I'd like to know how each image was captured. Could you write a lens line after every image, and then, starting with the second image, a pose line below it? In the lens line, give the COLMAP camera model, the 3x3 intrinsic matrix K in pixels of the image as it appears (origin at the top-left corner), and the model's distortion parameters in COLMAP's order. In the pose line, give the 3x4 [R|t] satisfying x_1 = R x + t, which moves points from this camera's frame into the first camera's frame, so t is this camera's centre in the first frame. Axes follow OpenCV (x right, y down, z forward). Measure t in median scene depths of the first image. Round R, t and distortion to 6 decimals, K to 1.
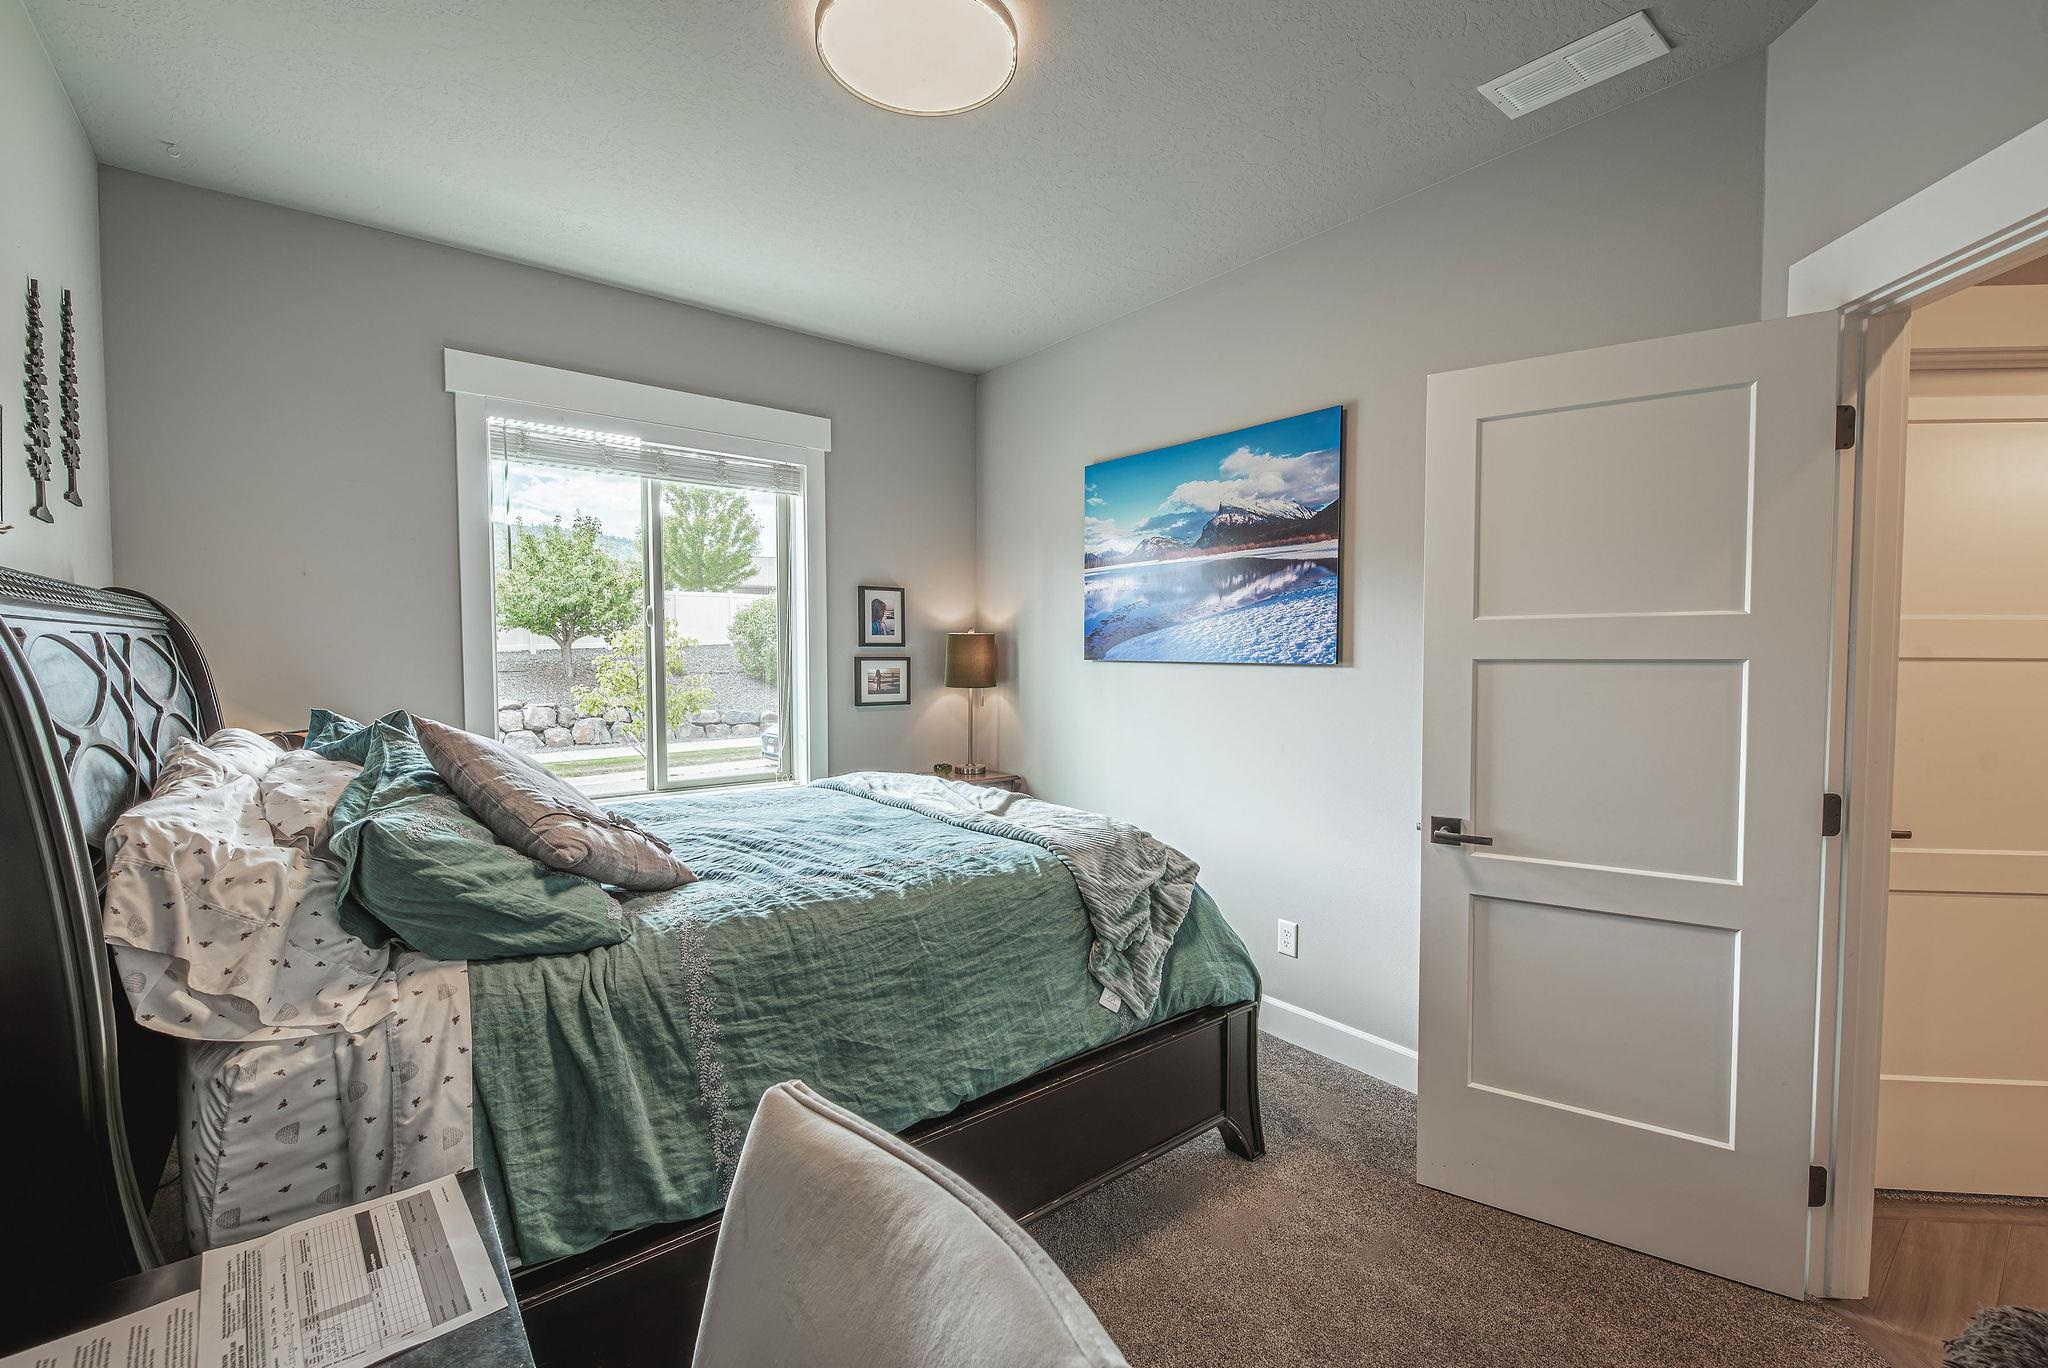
lens RADIAL K [[879.0, 0, 1028.9], [0, 879.0, 695.7], [0, 0, 1]] dist [-0.000649, -0.000776]
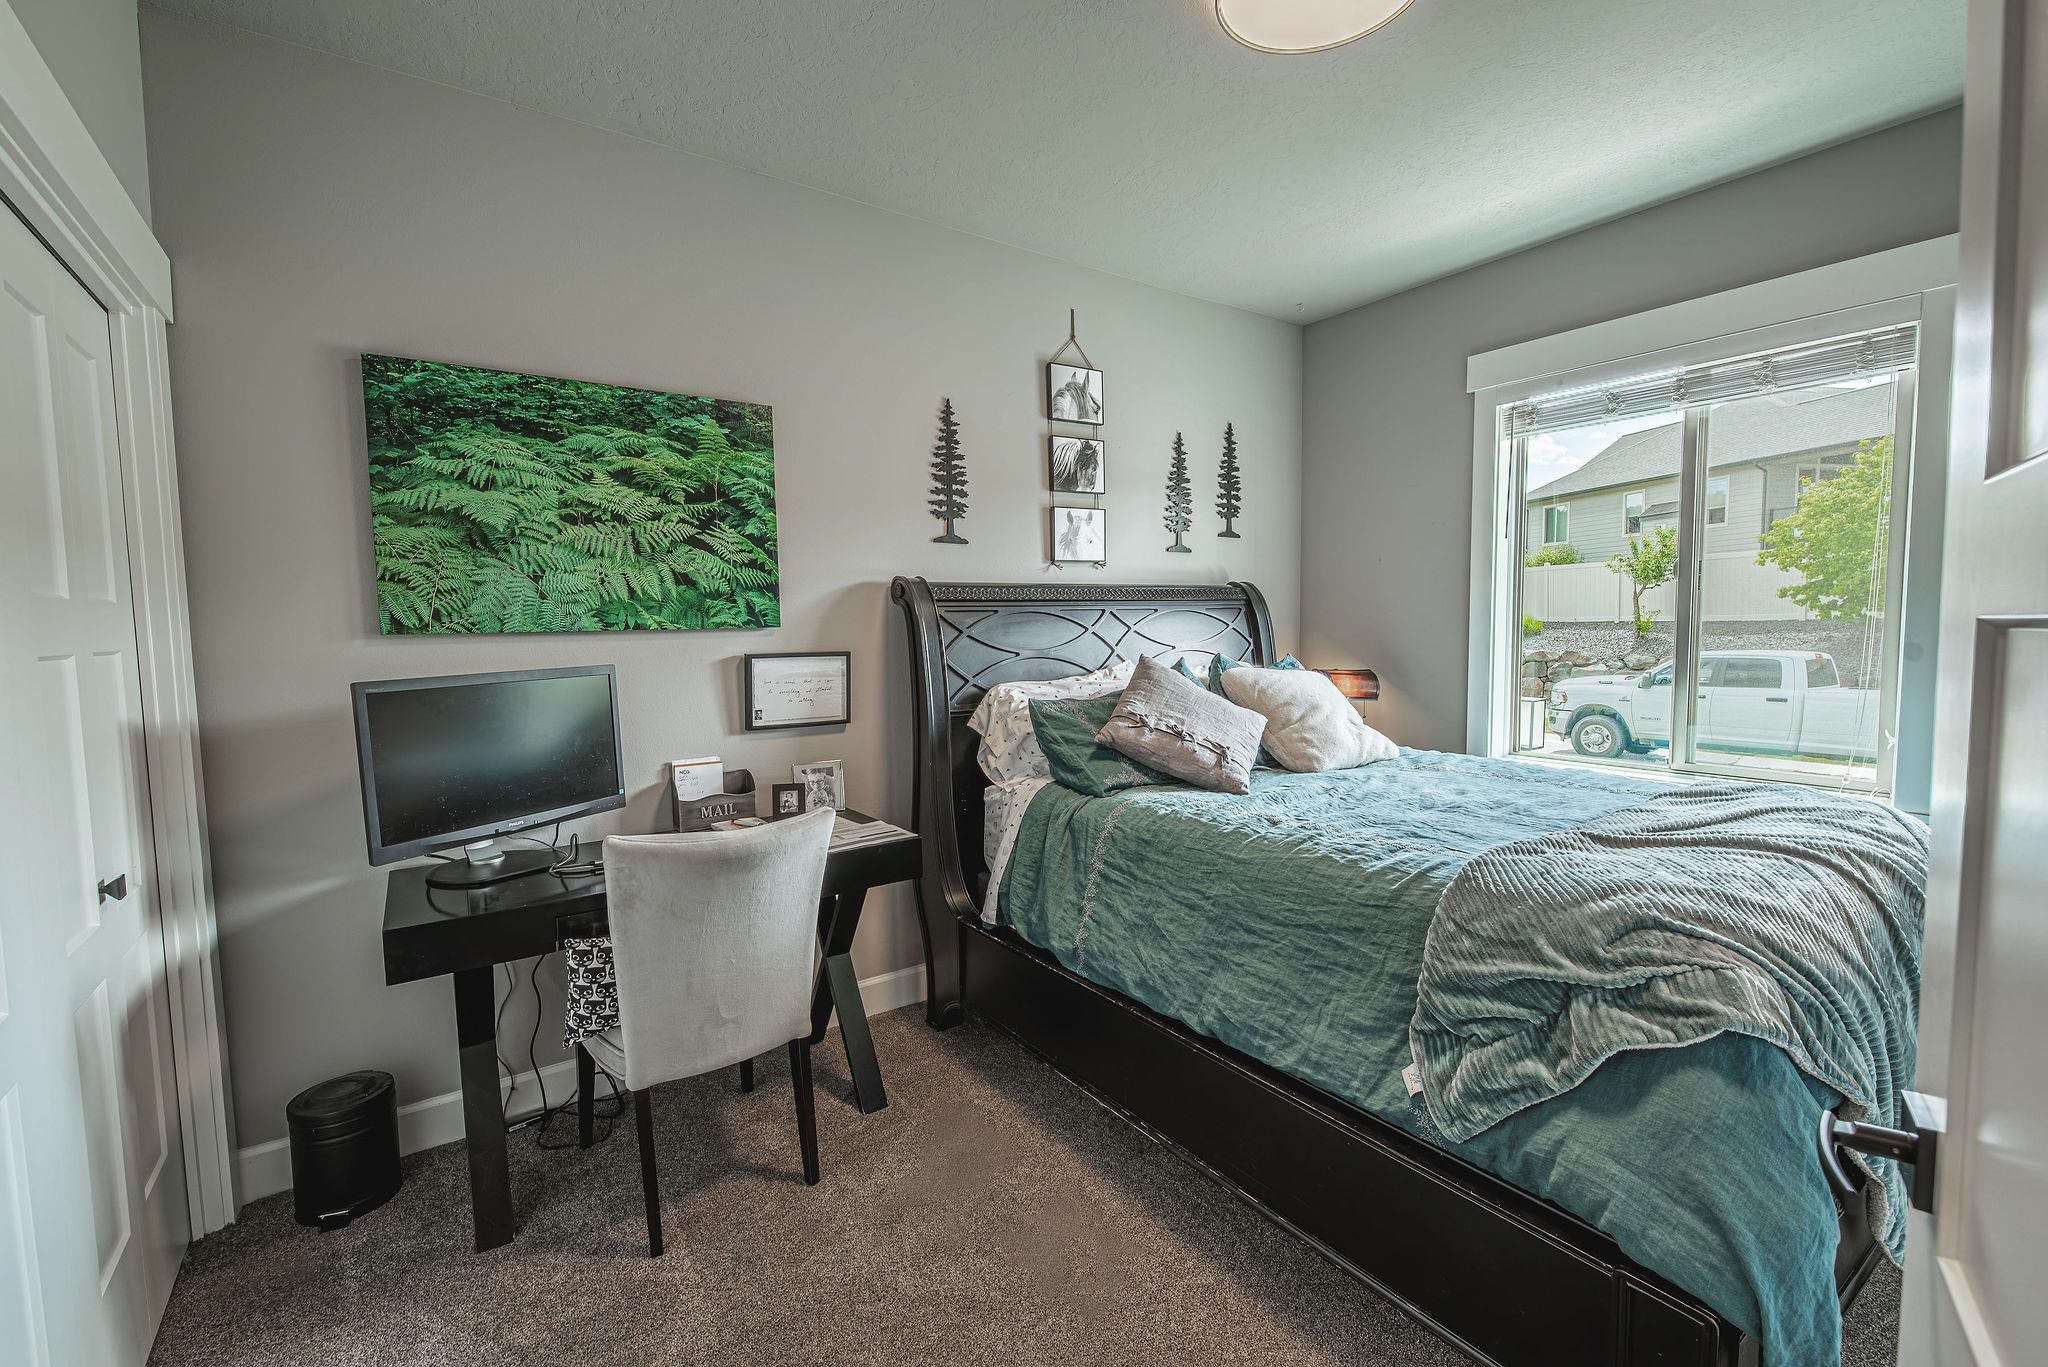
lens RADIAL K [[872.1, 0, 1028.1], [0, 872.1, 677.2], [0, 0, 1]] dist [0.009364, -0.007175]
pose [[-0.068596, 0.070506, -0.995150, 0.899977], [-0.033485, 0.996775, 0.072929, -0.042688], [0.997082, 0.038326, -0.066014, 0.763235]]
